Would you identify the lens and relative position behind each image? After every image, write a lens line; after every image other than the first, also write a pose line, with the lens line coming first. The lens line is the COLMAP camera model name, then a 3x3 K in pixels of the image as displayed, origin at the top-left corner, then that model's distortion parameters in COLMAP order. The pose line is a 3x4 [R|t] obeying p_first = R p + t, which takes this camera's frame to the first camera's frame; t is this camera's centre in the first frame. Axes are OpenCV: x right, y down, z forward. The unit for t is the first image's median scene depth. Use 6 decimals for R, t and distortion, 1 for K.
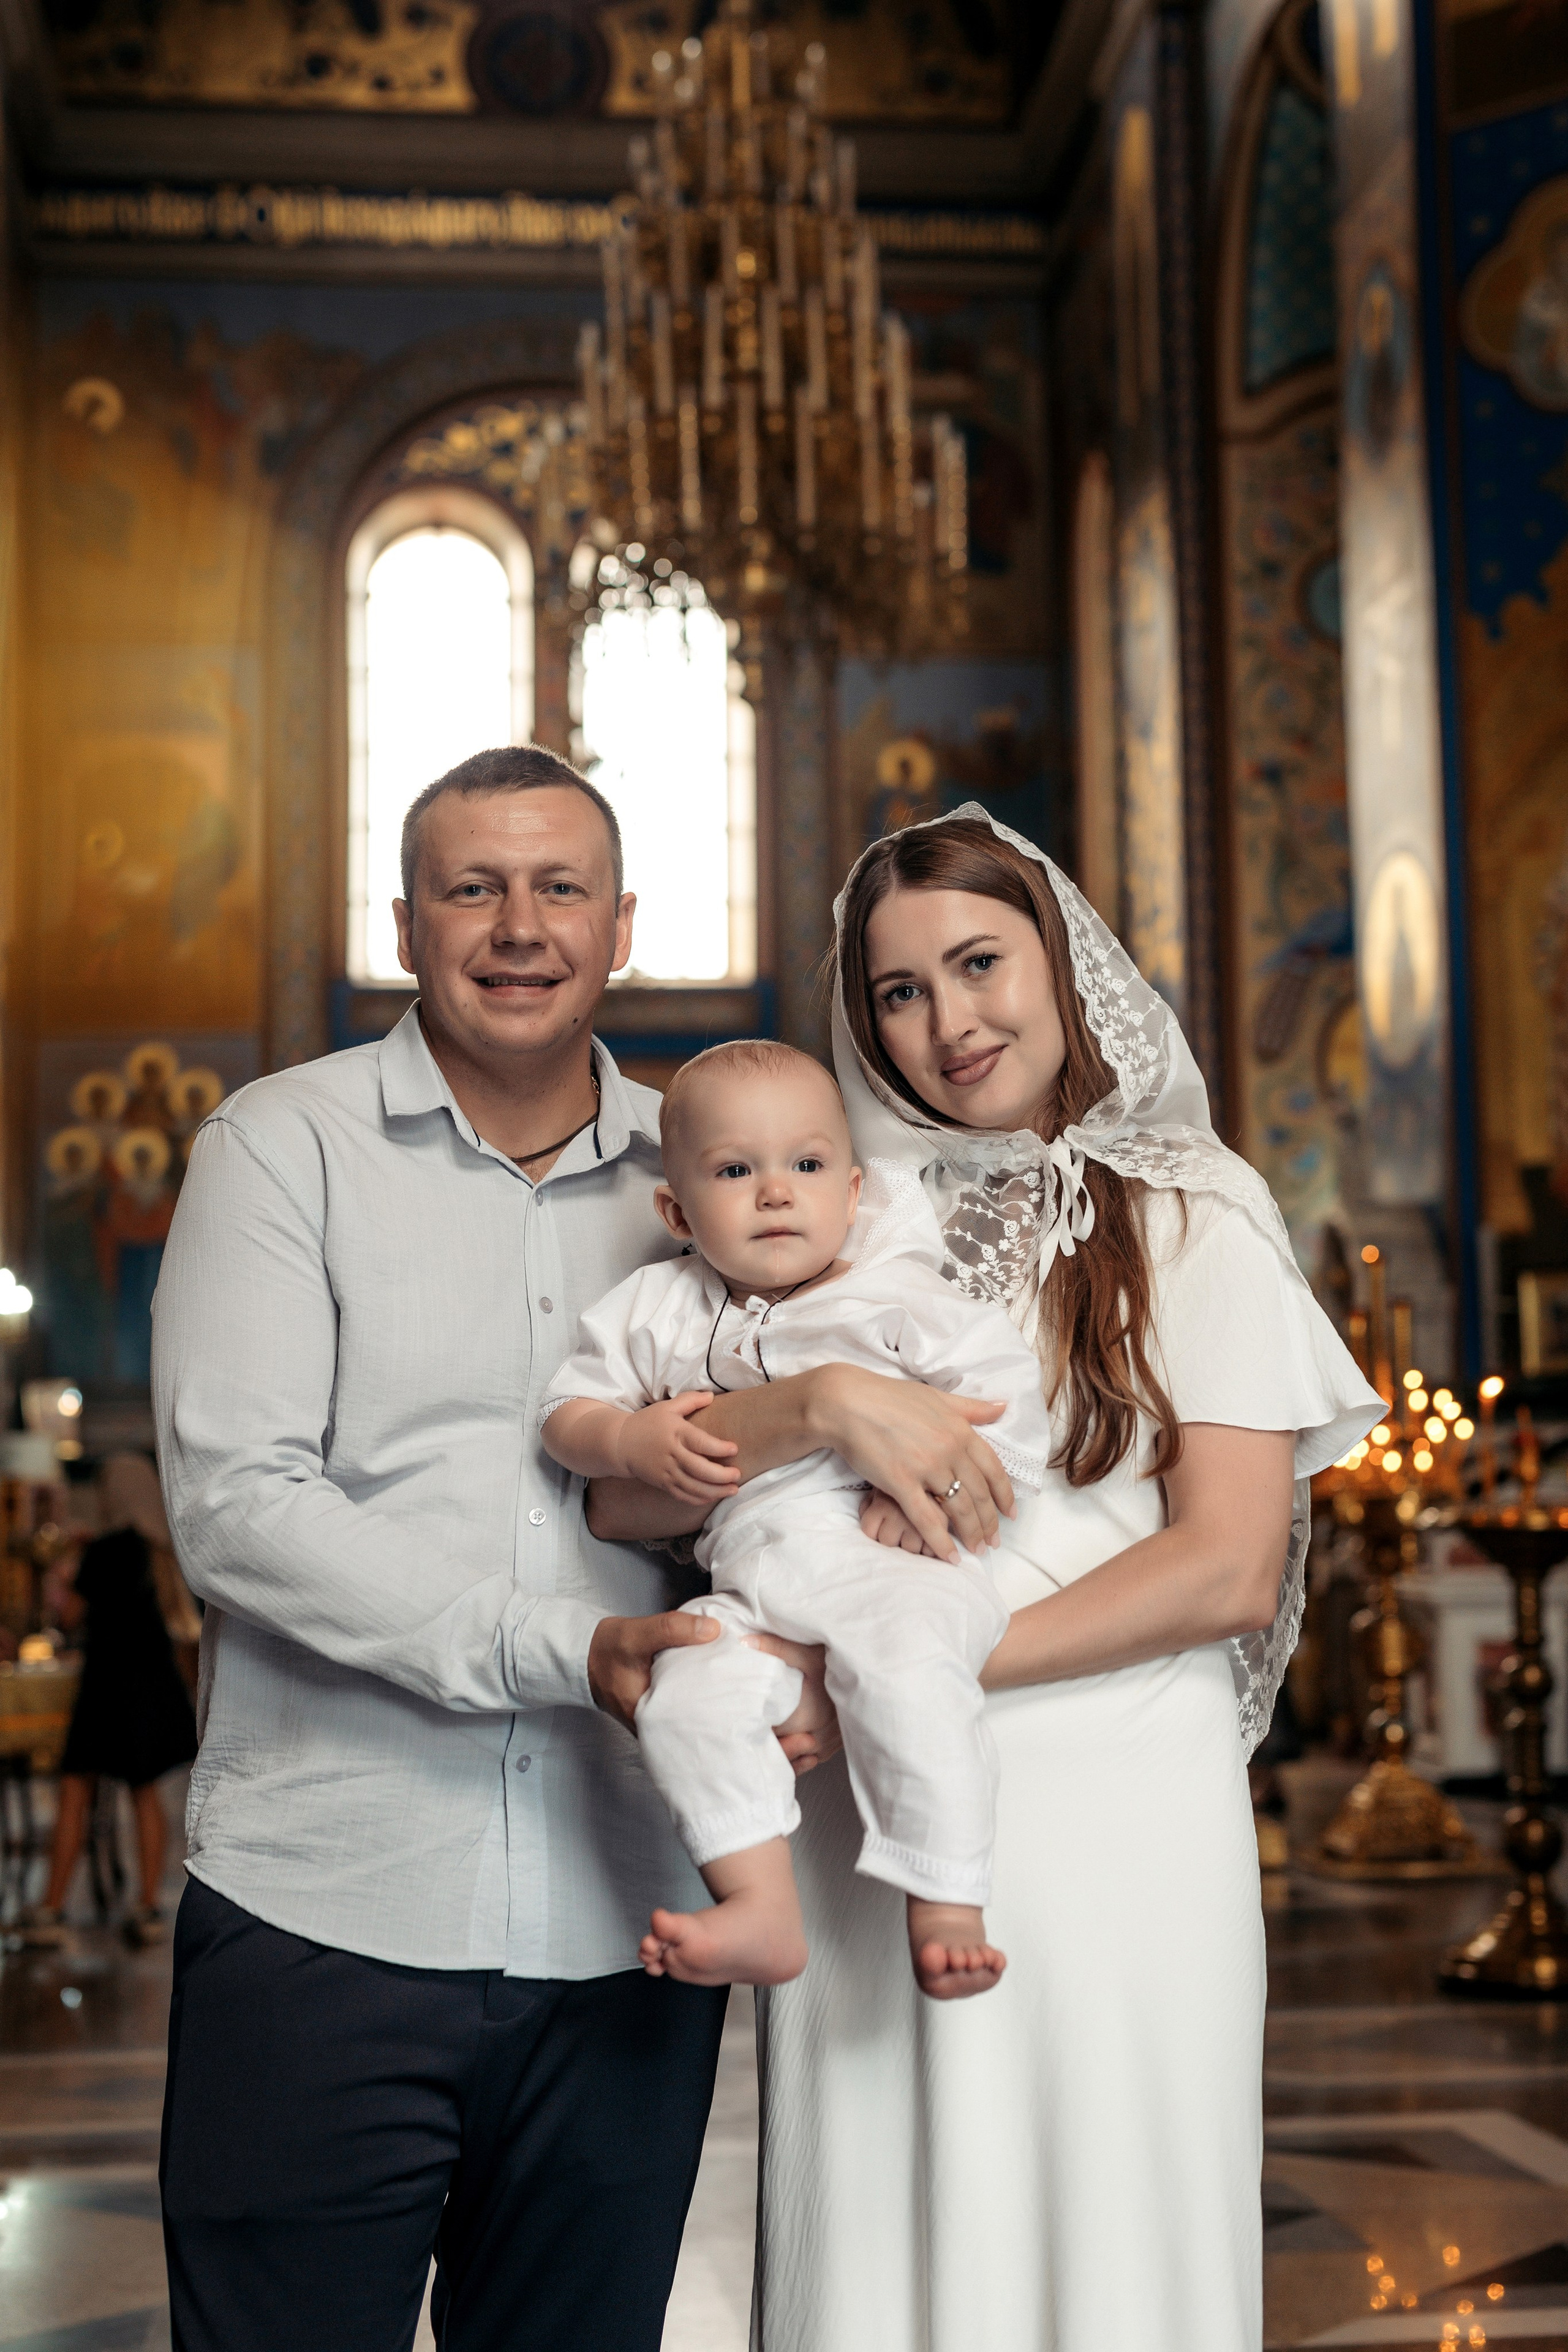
lens RADIAL K [[3410.0, 0, 784.0], [0, 3410.0, 1176.0], [0, 0, 1]] dist [0.014957, -0.007953]
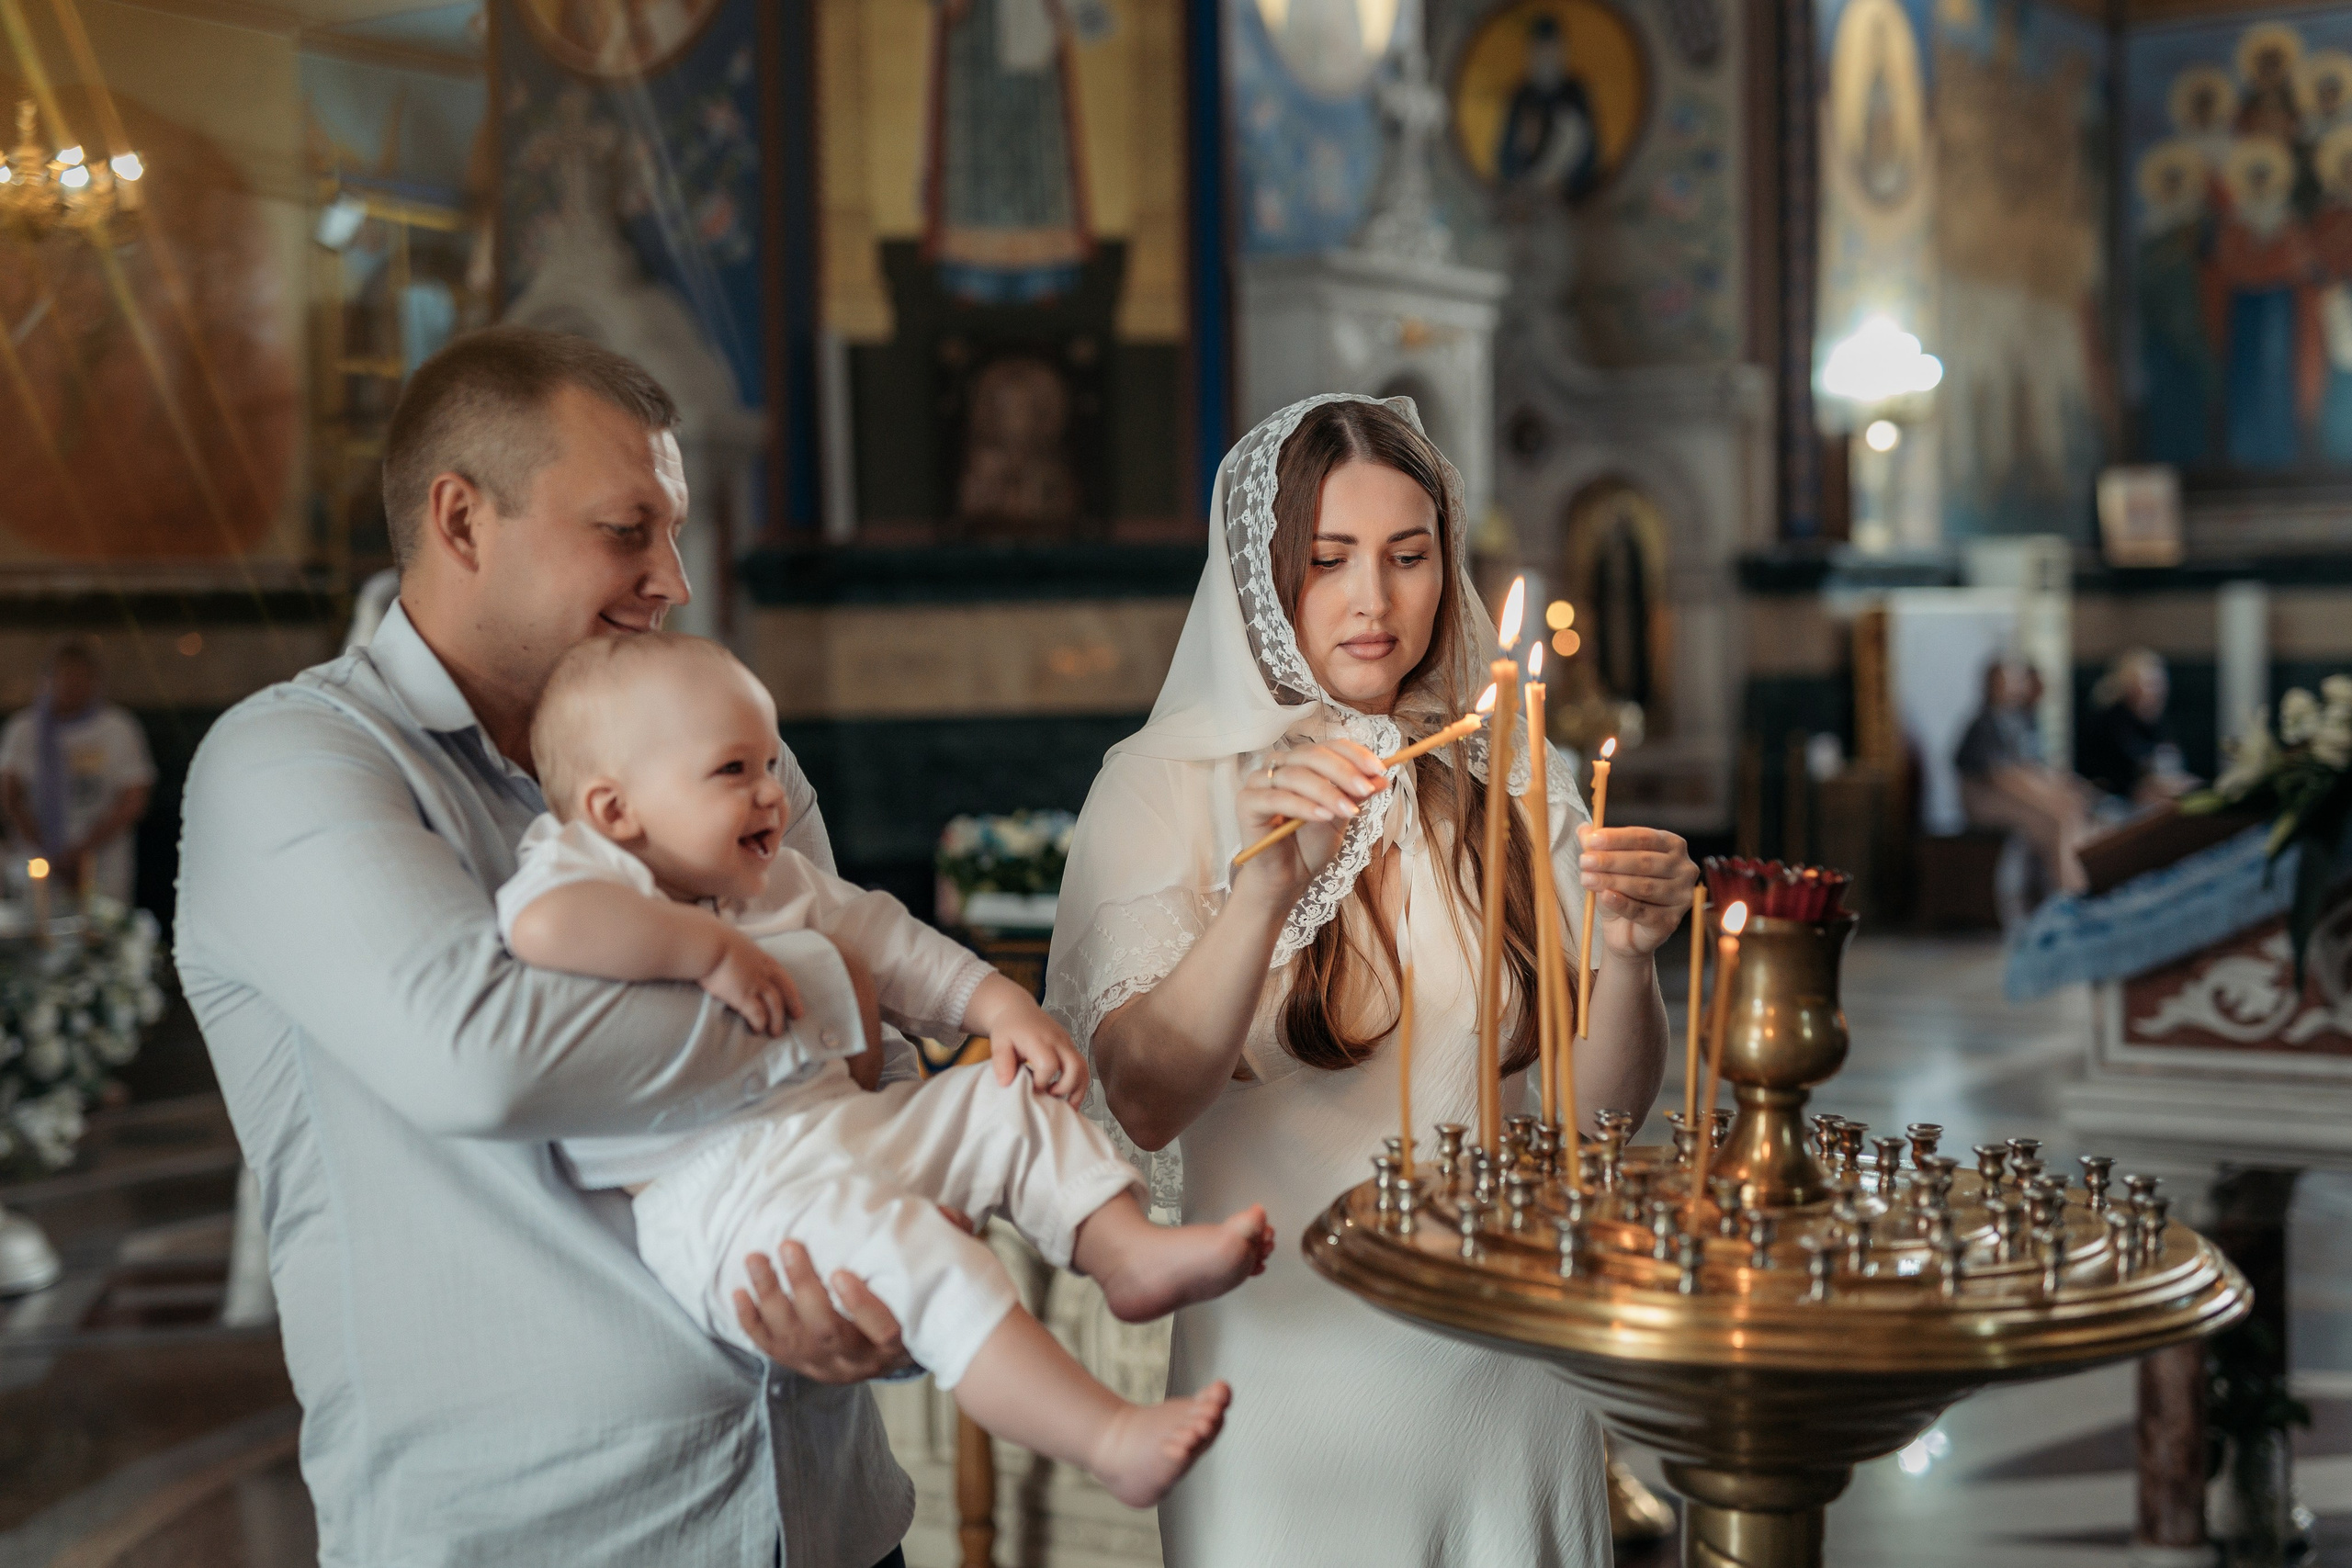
lens RADIAL K [[3409.6, 0, 1176.0], [0, 3409.6, 784.0], [0, 0, 1]] dist [0.014957, -0.007953]
pose [[0.781853, 0.033902, -0.622541, 0.127379], [0.064713, 0.988714, 0.135115, 0.012389], [0.620096, -0.145927, 0.770835, 0.272662]]
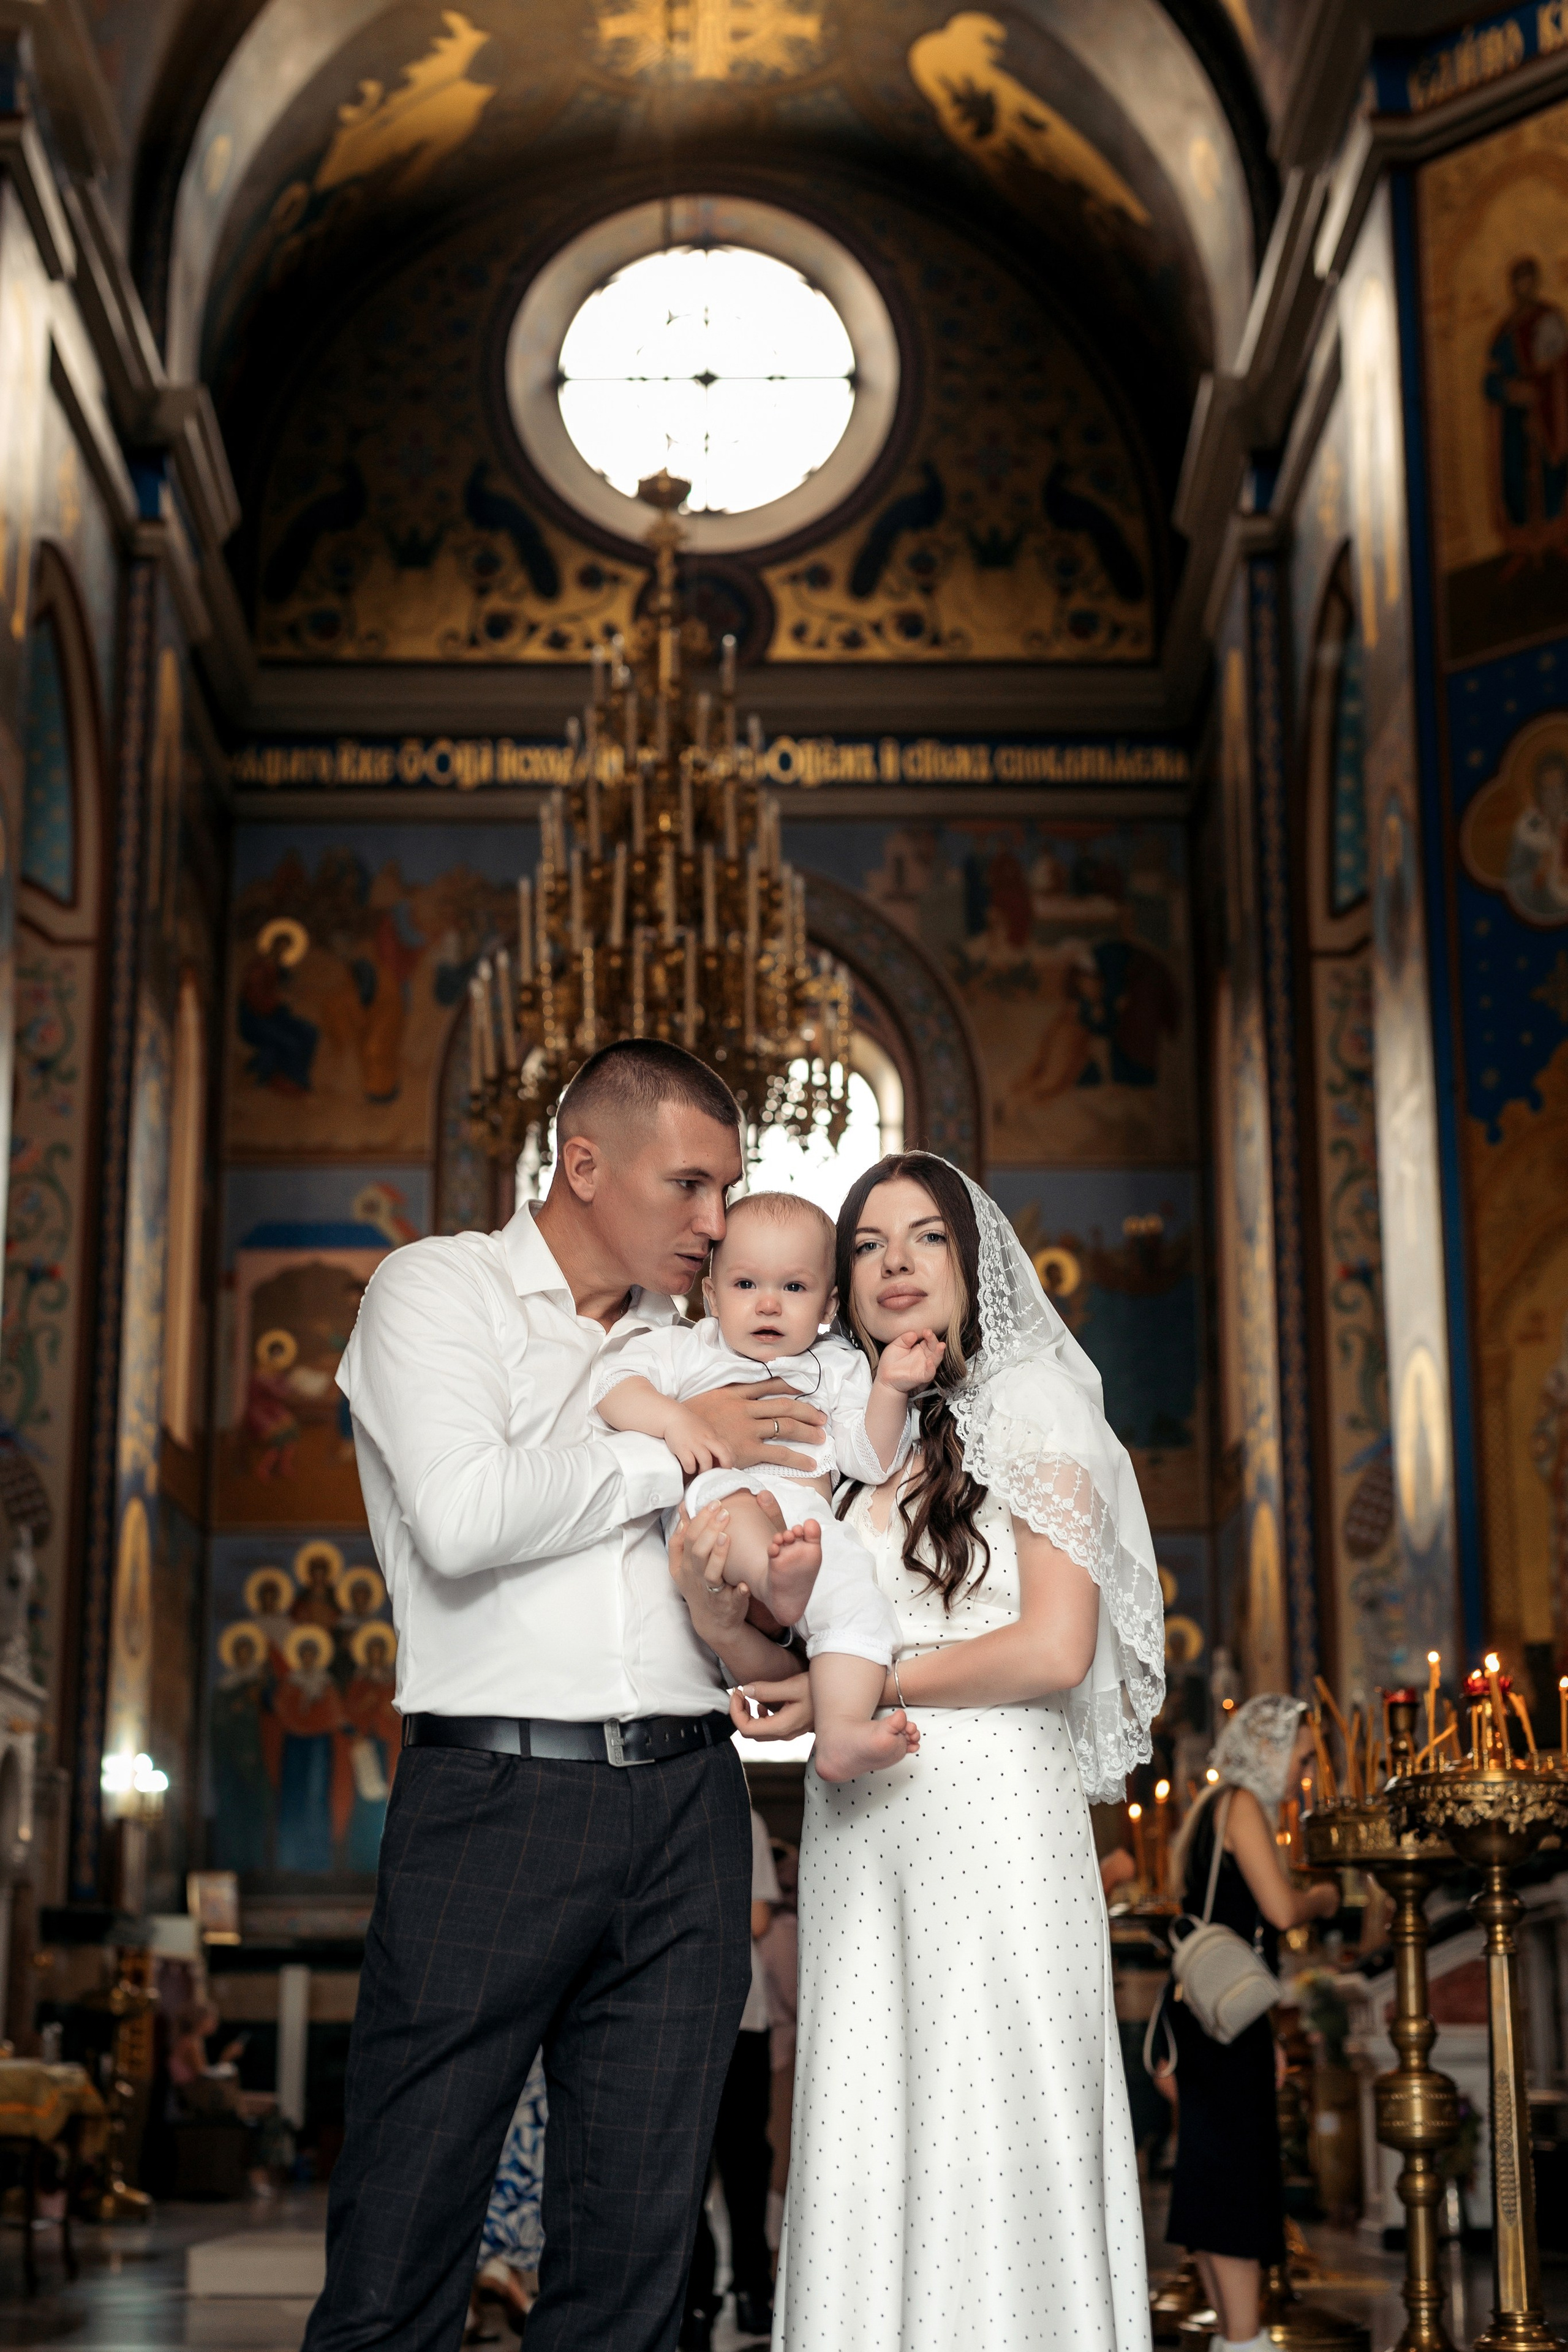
lens RADIAL K [[3520.2, 0, 723.4], [0, 3520.2, 1219.9], [0, 0, 1]] dist [0.014012, 0.011164]
pose [[0.993700, -0.008482, -0.111756, 0.068440], [-0.006916, 0.990592, -0.136675, 0.012078], [0.111863, 0.136587, 0.984292, -0.066048]]
